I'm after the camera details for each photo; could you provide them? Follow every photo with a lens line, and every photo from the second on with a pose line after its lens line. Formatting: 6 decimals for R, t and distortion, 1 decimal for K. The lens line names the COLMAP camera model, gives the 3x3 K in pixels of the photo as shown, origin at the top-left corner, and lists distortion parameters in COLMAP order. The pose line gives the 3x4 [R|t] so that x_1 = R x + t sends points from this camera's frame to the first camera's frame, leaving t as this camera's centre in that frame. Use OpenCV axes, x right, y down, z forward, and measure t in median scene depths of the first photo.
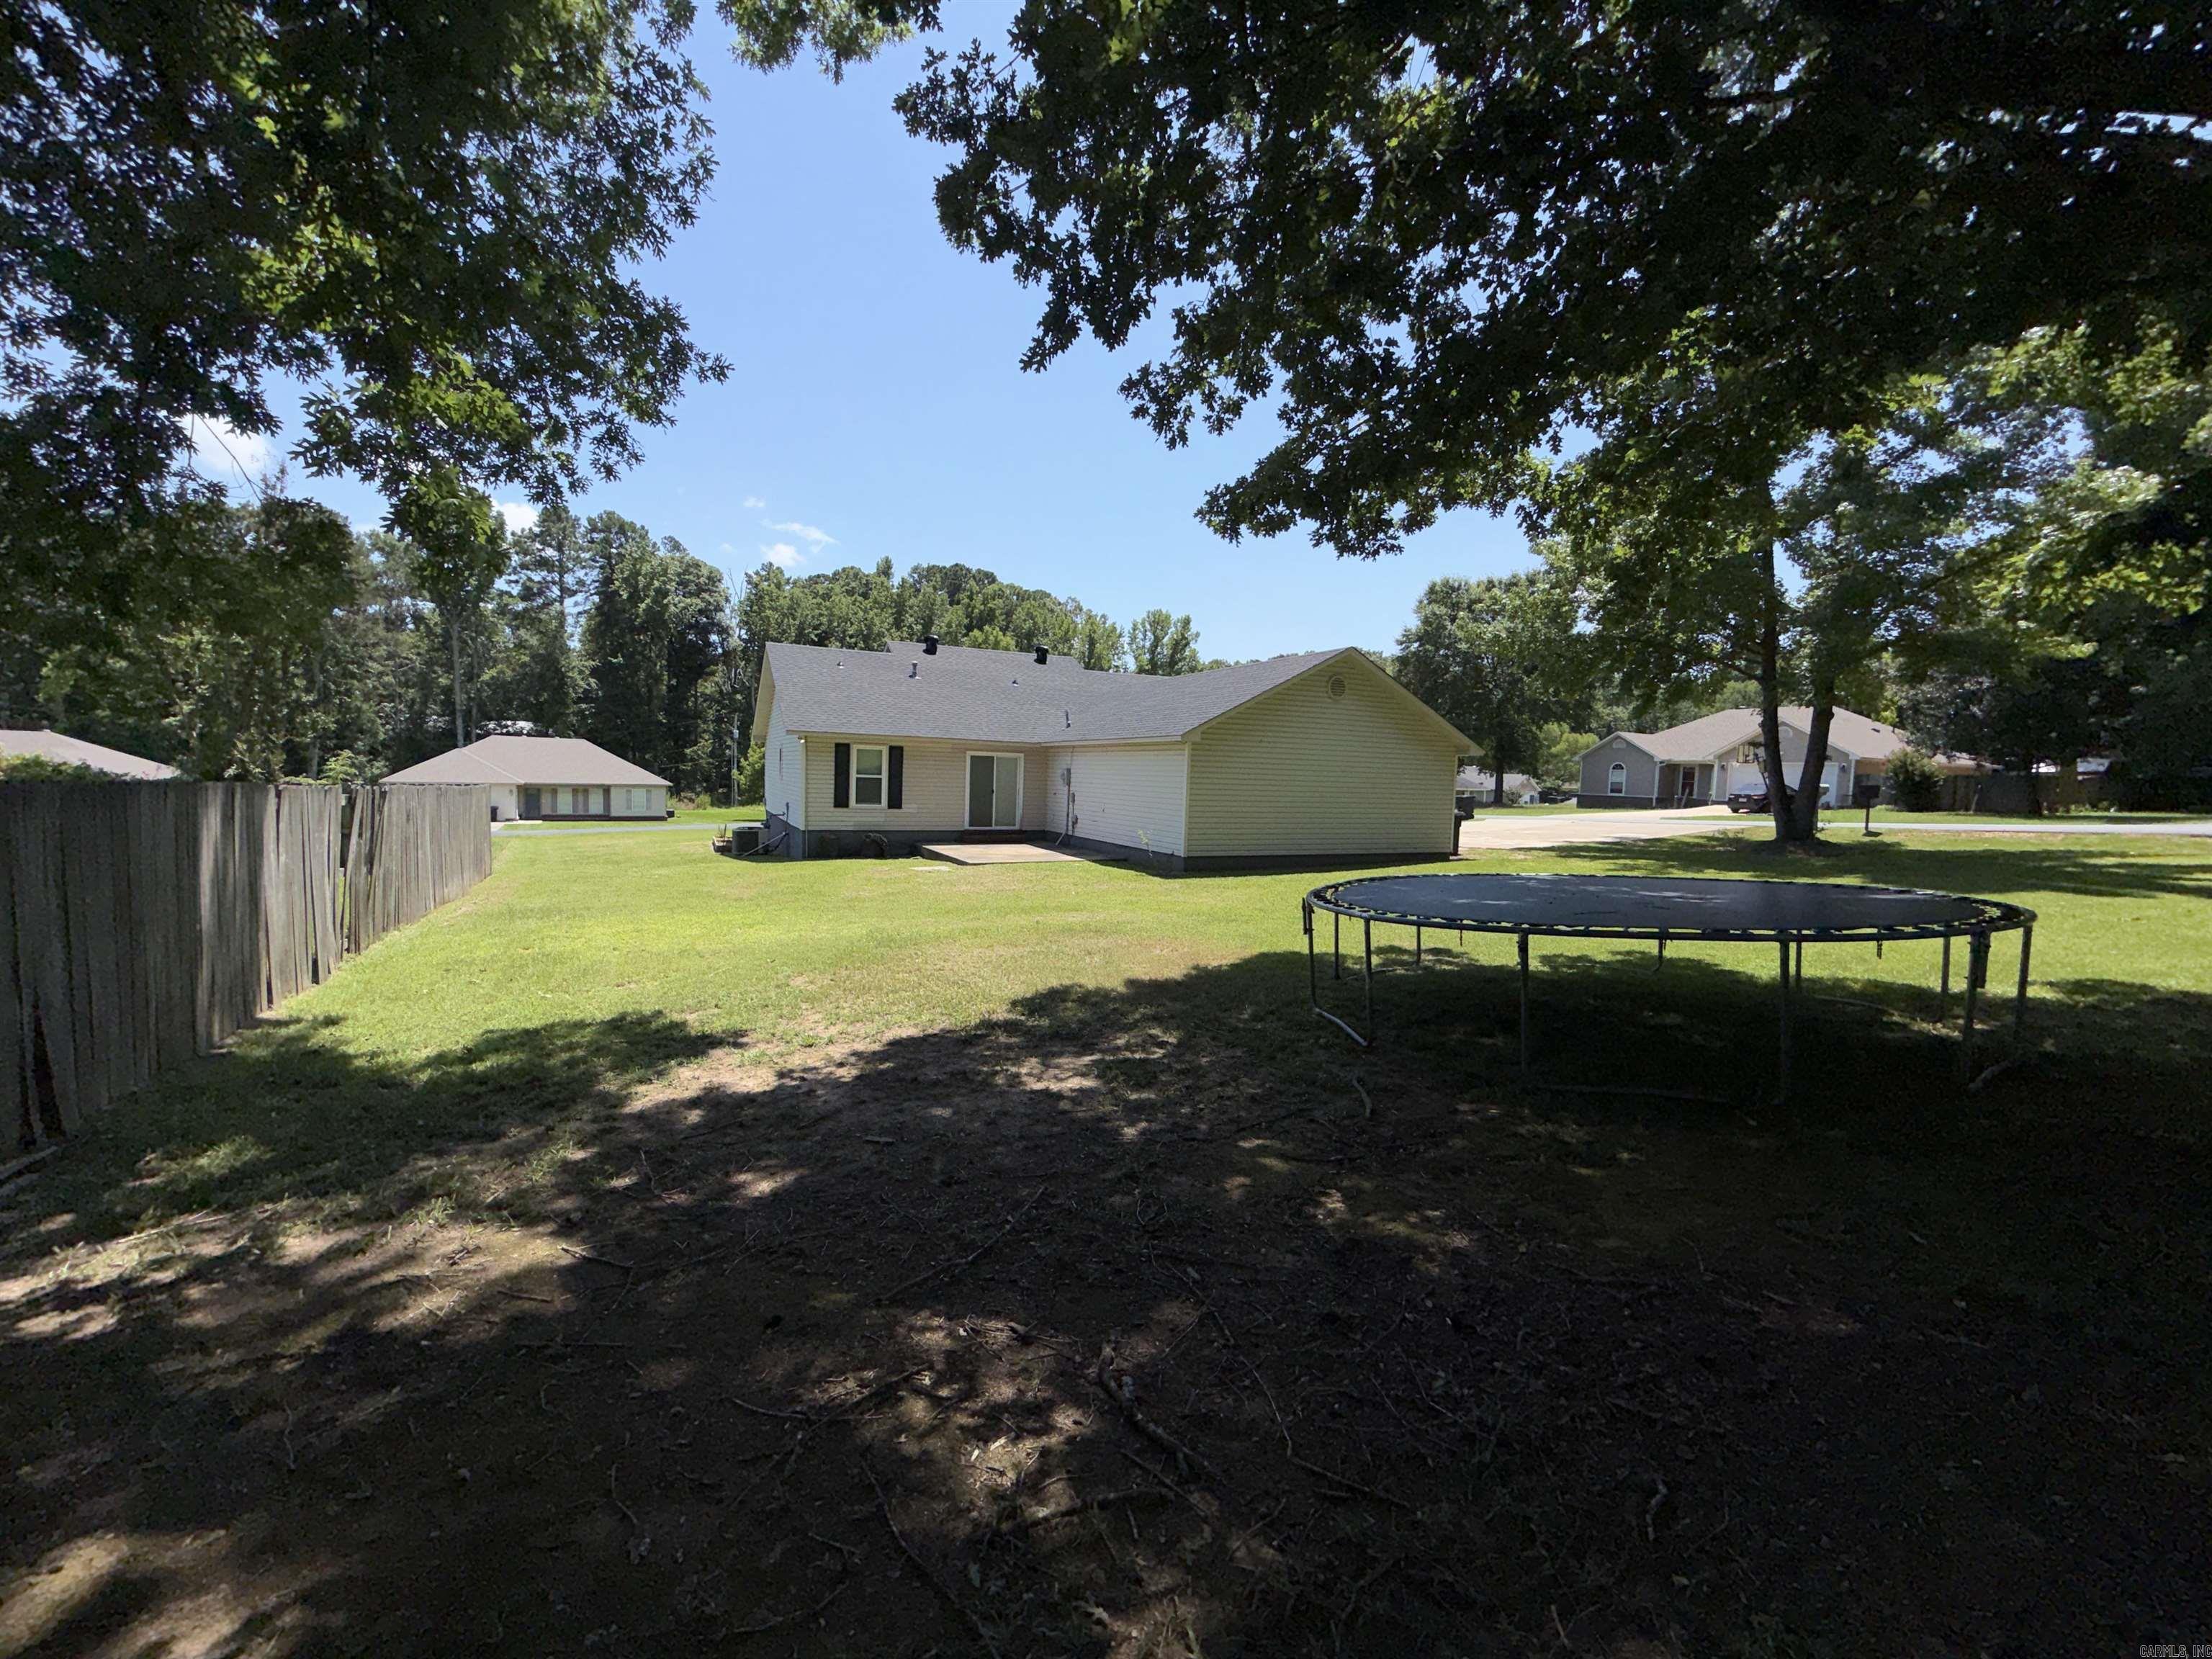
lens RADIAL K [[896.6, 0, 1106.0], [0, 896.6, 829.5], [0, 0, 1]] dist [-0.000412, -0.000062]
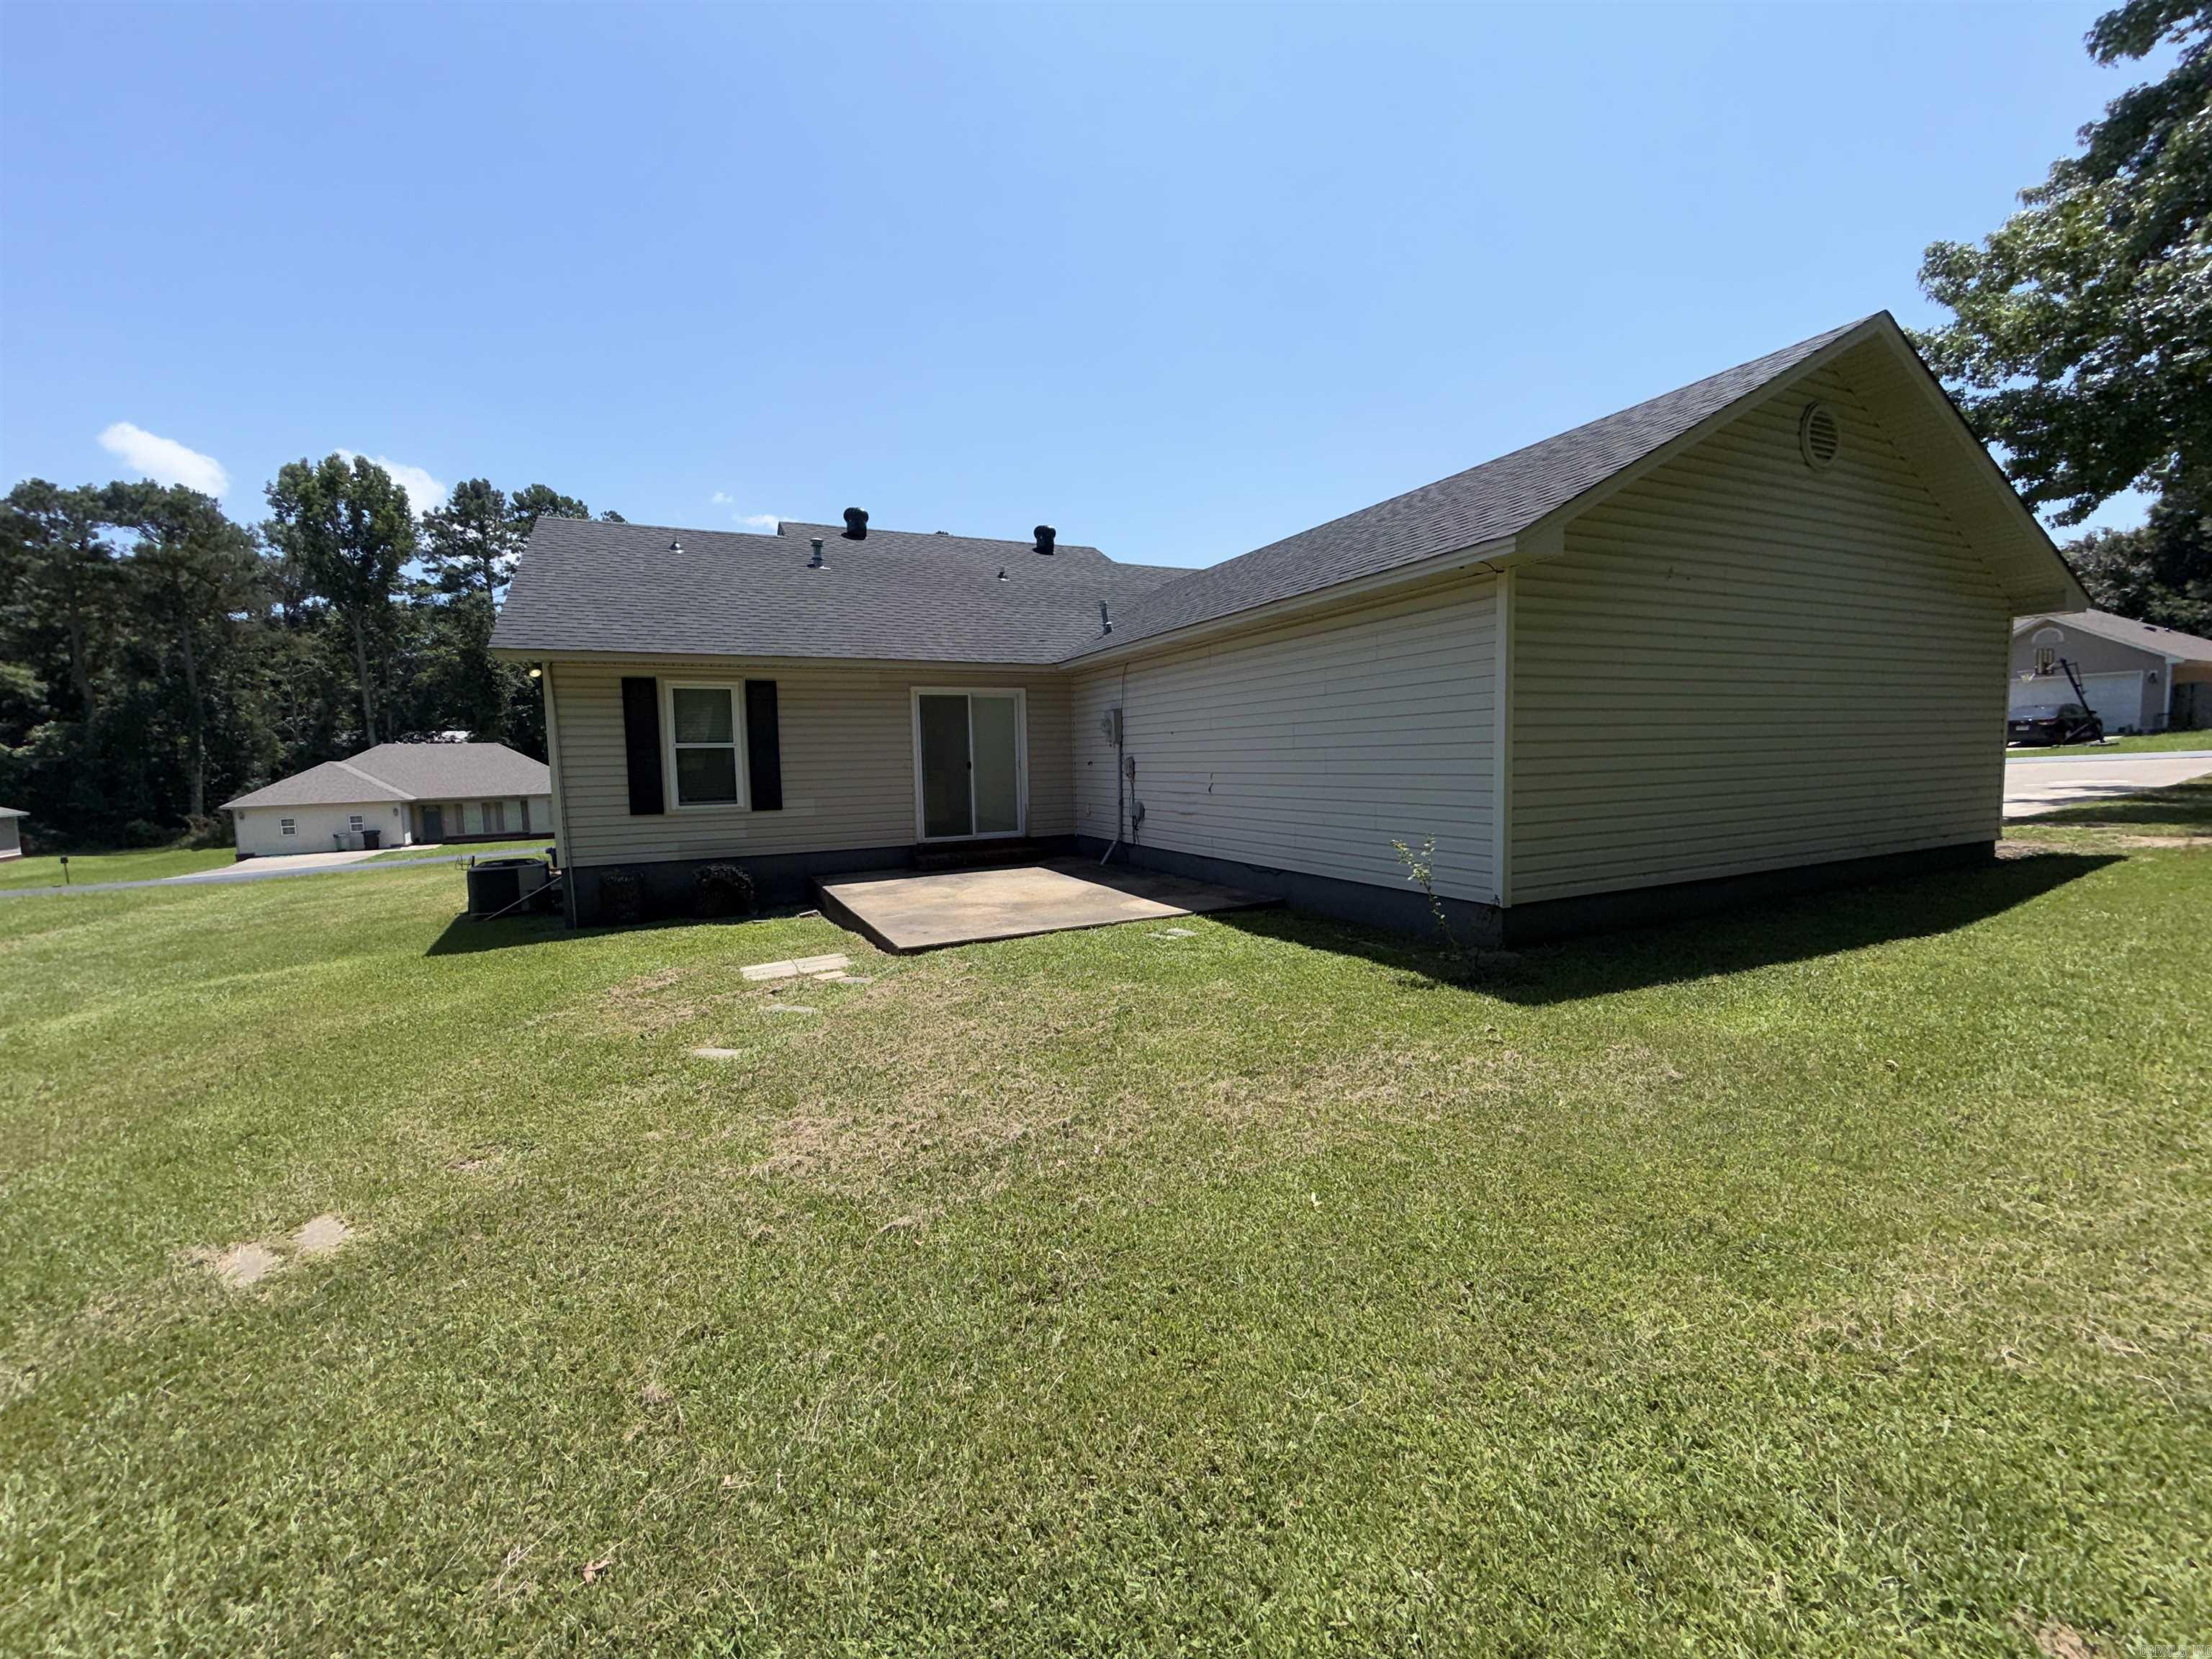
lens RADIAL K [[896.6, 0, 1106.0], [0, 896.6, 829.5], [0, 0, 1]] dist [-0.000412, -0.000062]
pose [[0.998432, -0.055581, -0.006686, -0.017190], [0.055693, 0.998288, 0.017872, -0.003858], [0.005681, -0.018217, 0.999818, 0.179478]]
